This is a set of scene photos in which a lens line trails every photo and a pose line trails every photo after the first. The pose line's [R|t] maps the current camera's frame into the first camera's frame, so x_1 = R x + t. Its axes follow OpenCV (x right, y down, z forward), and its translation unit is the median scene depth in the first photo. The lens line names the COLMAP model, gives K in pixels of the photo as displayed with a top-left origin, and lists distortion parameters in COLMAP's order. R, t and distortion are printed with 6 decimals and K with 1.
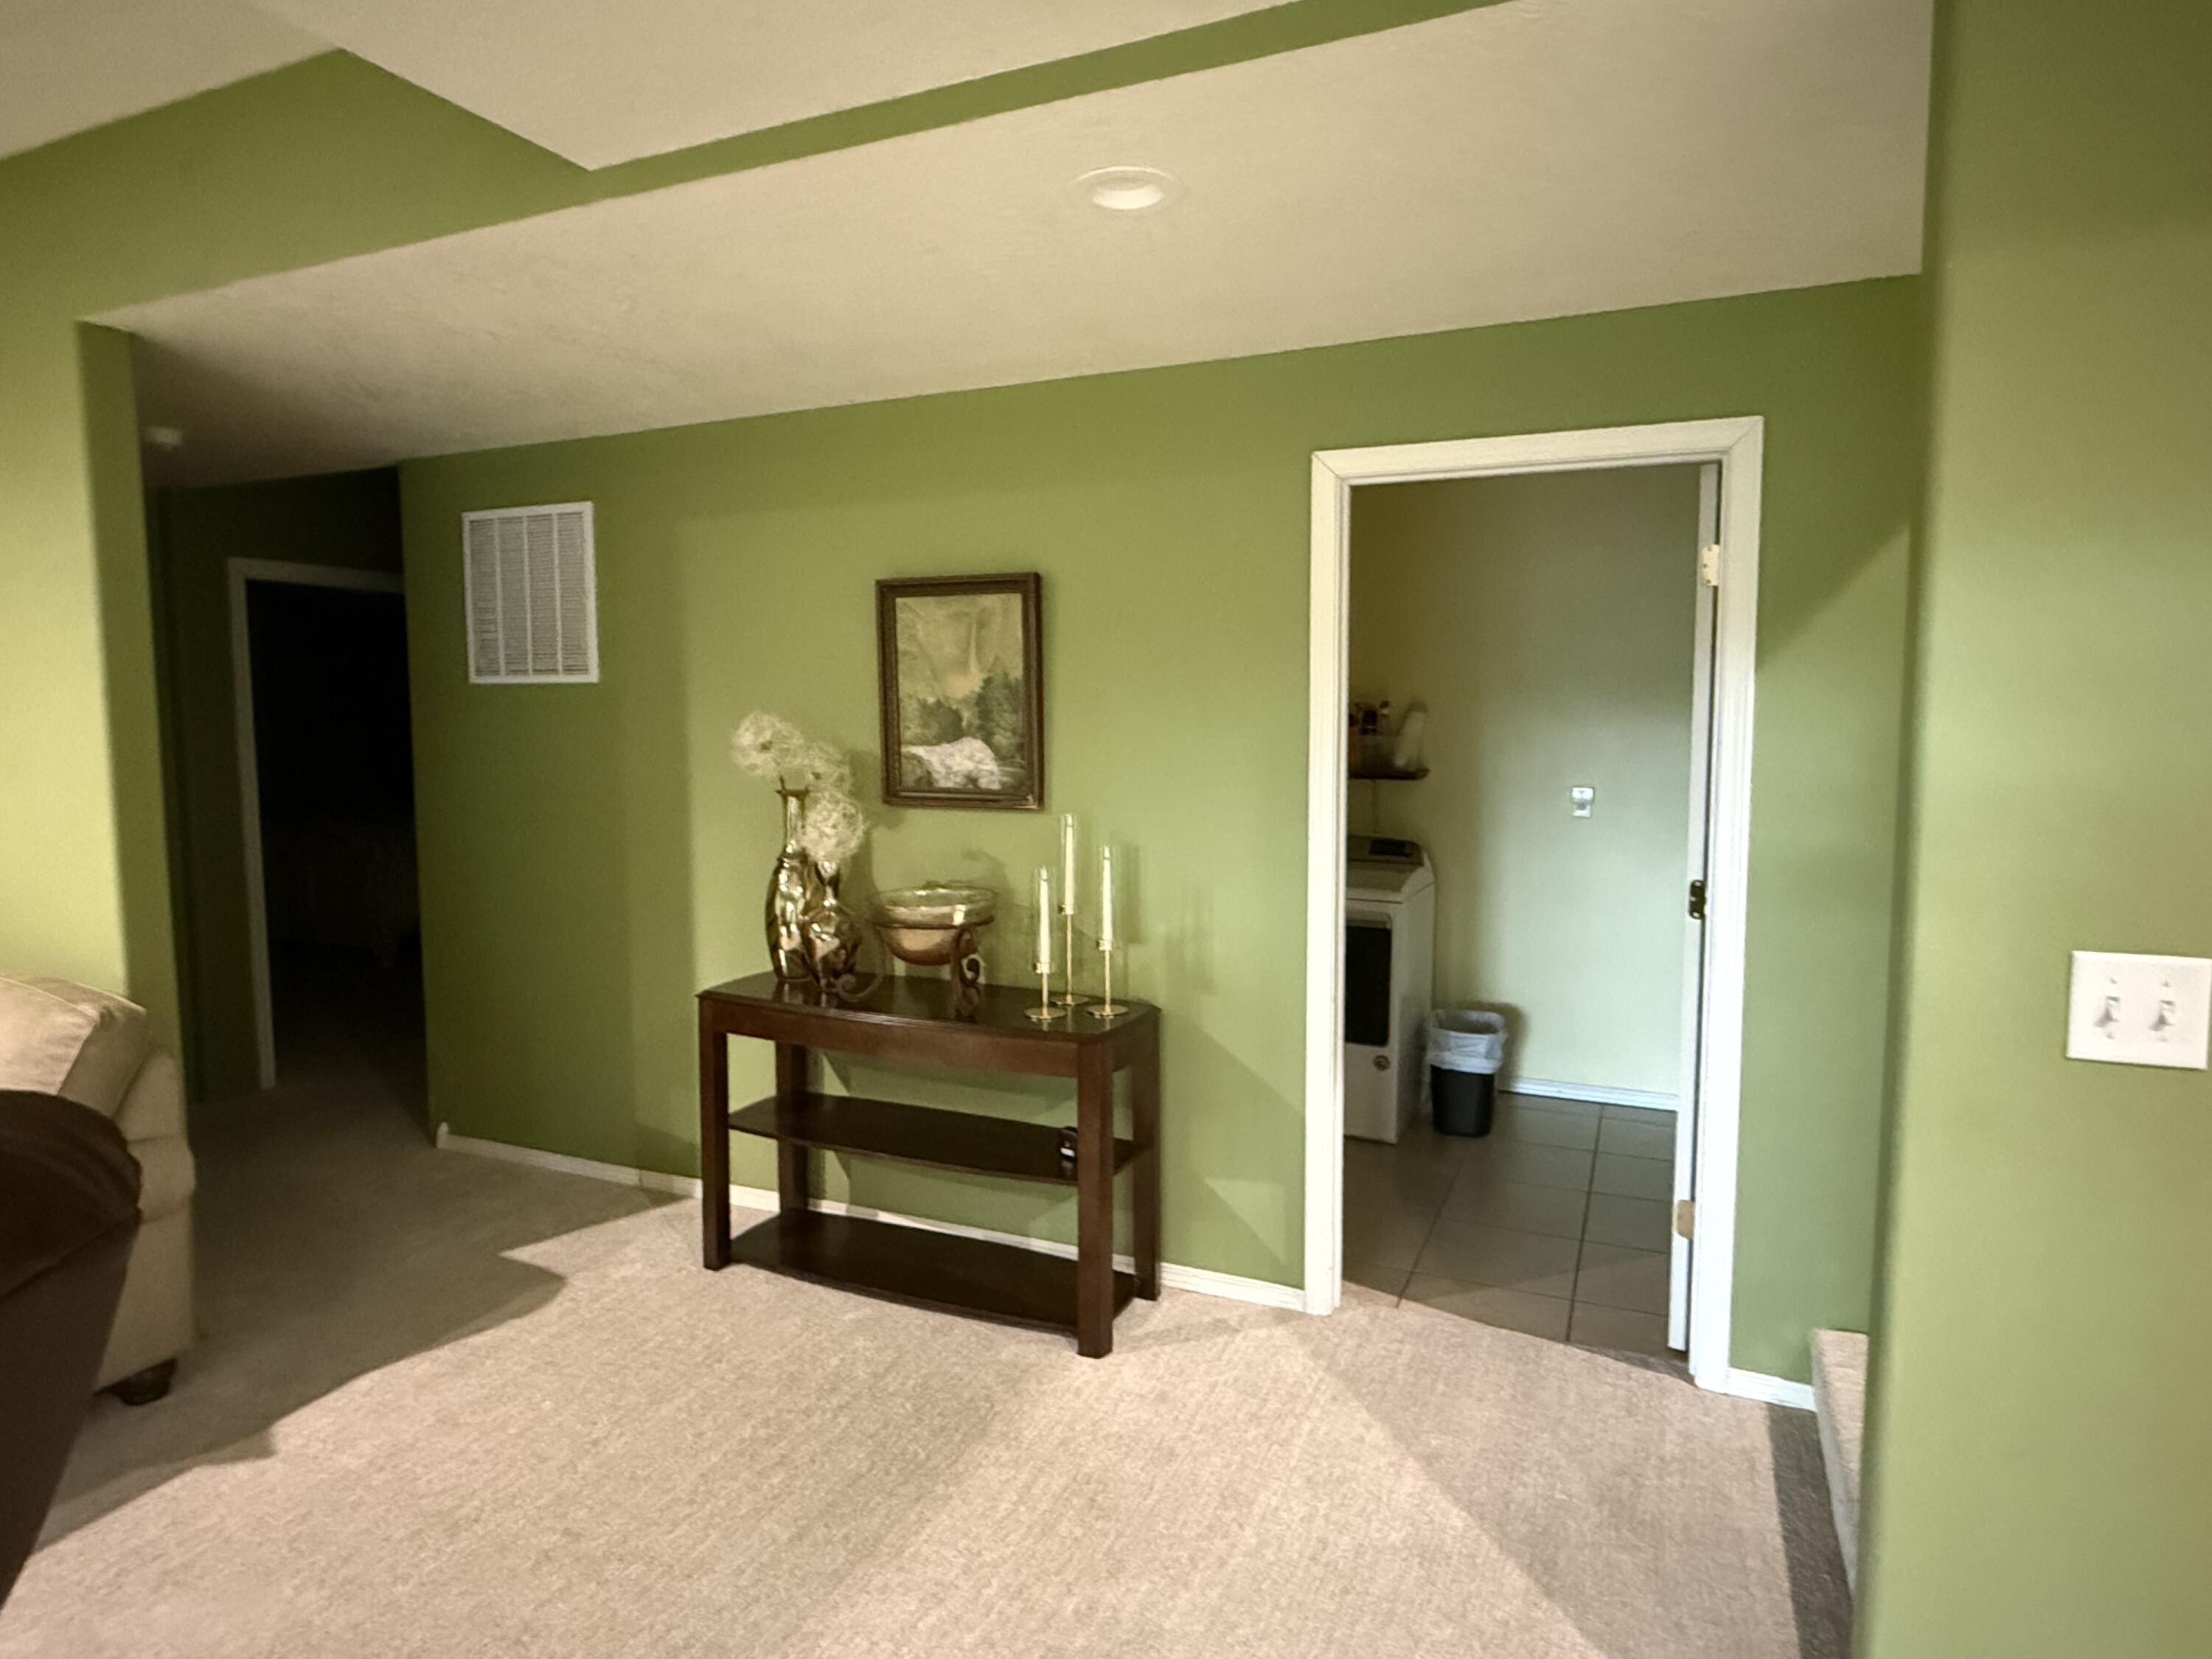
lens RADIAL K [[1306.6, 0, 1124.2], [0, 1306.6, 811.0], [0, 0, 1]] dist [-0.000418, 0.000218]
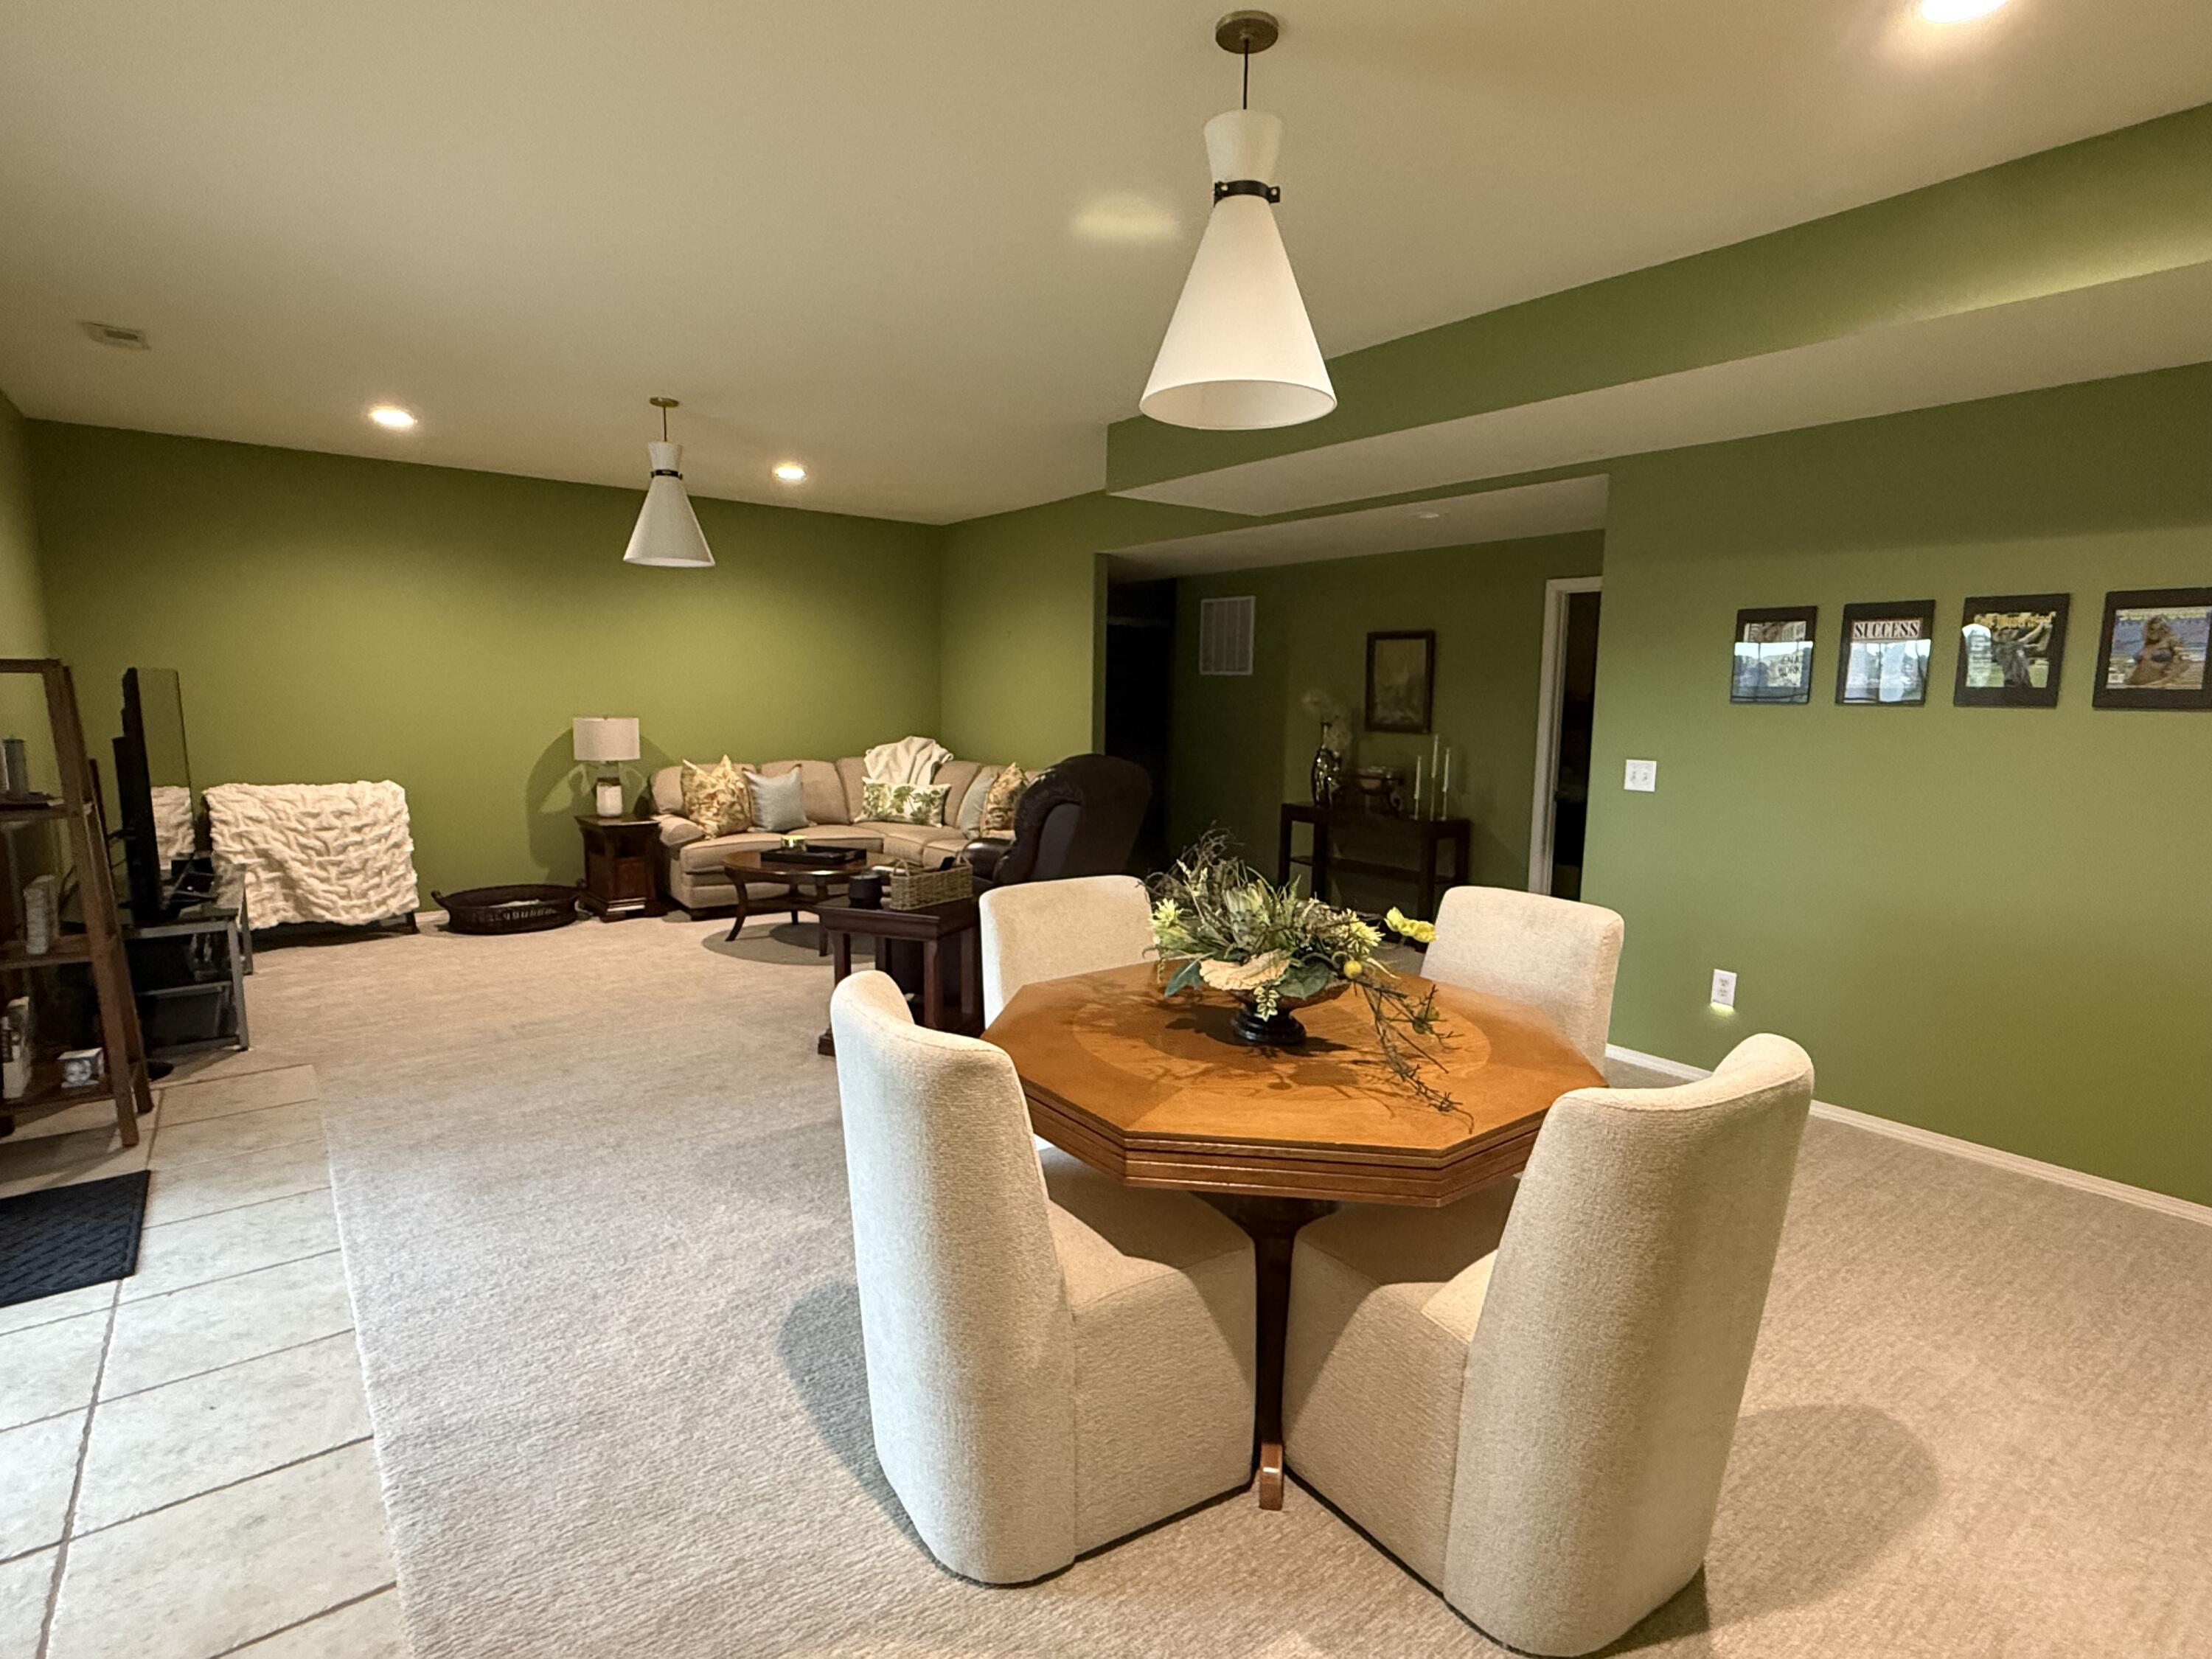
lens RADIAL K [[1108.6, 0, 1119.3], [0, 1108.6, 843.4], [0, 0, 1]] dist [0.008826, 0.000765]
pose [[0.879124, 0.083540, -0.469215, 0.380896], [-0.055799, 0.995788, 0.072747, 0.077508], [0.473316, -0.037772, 0.880082, -0.961848]]
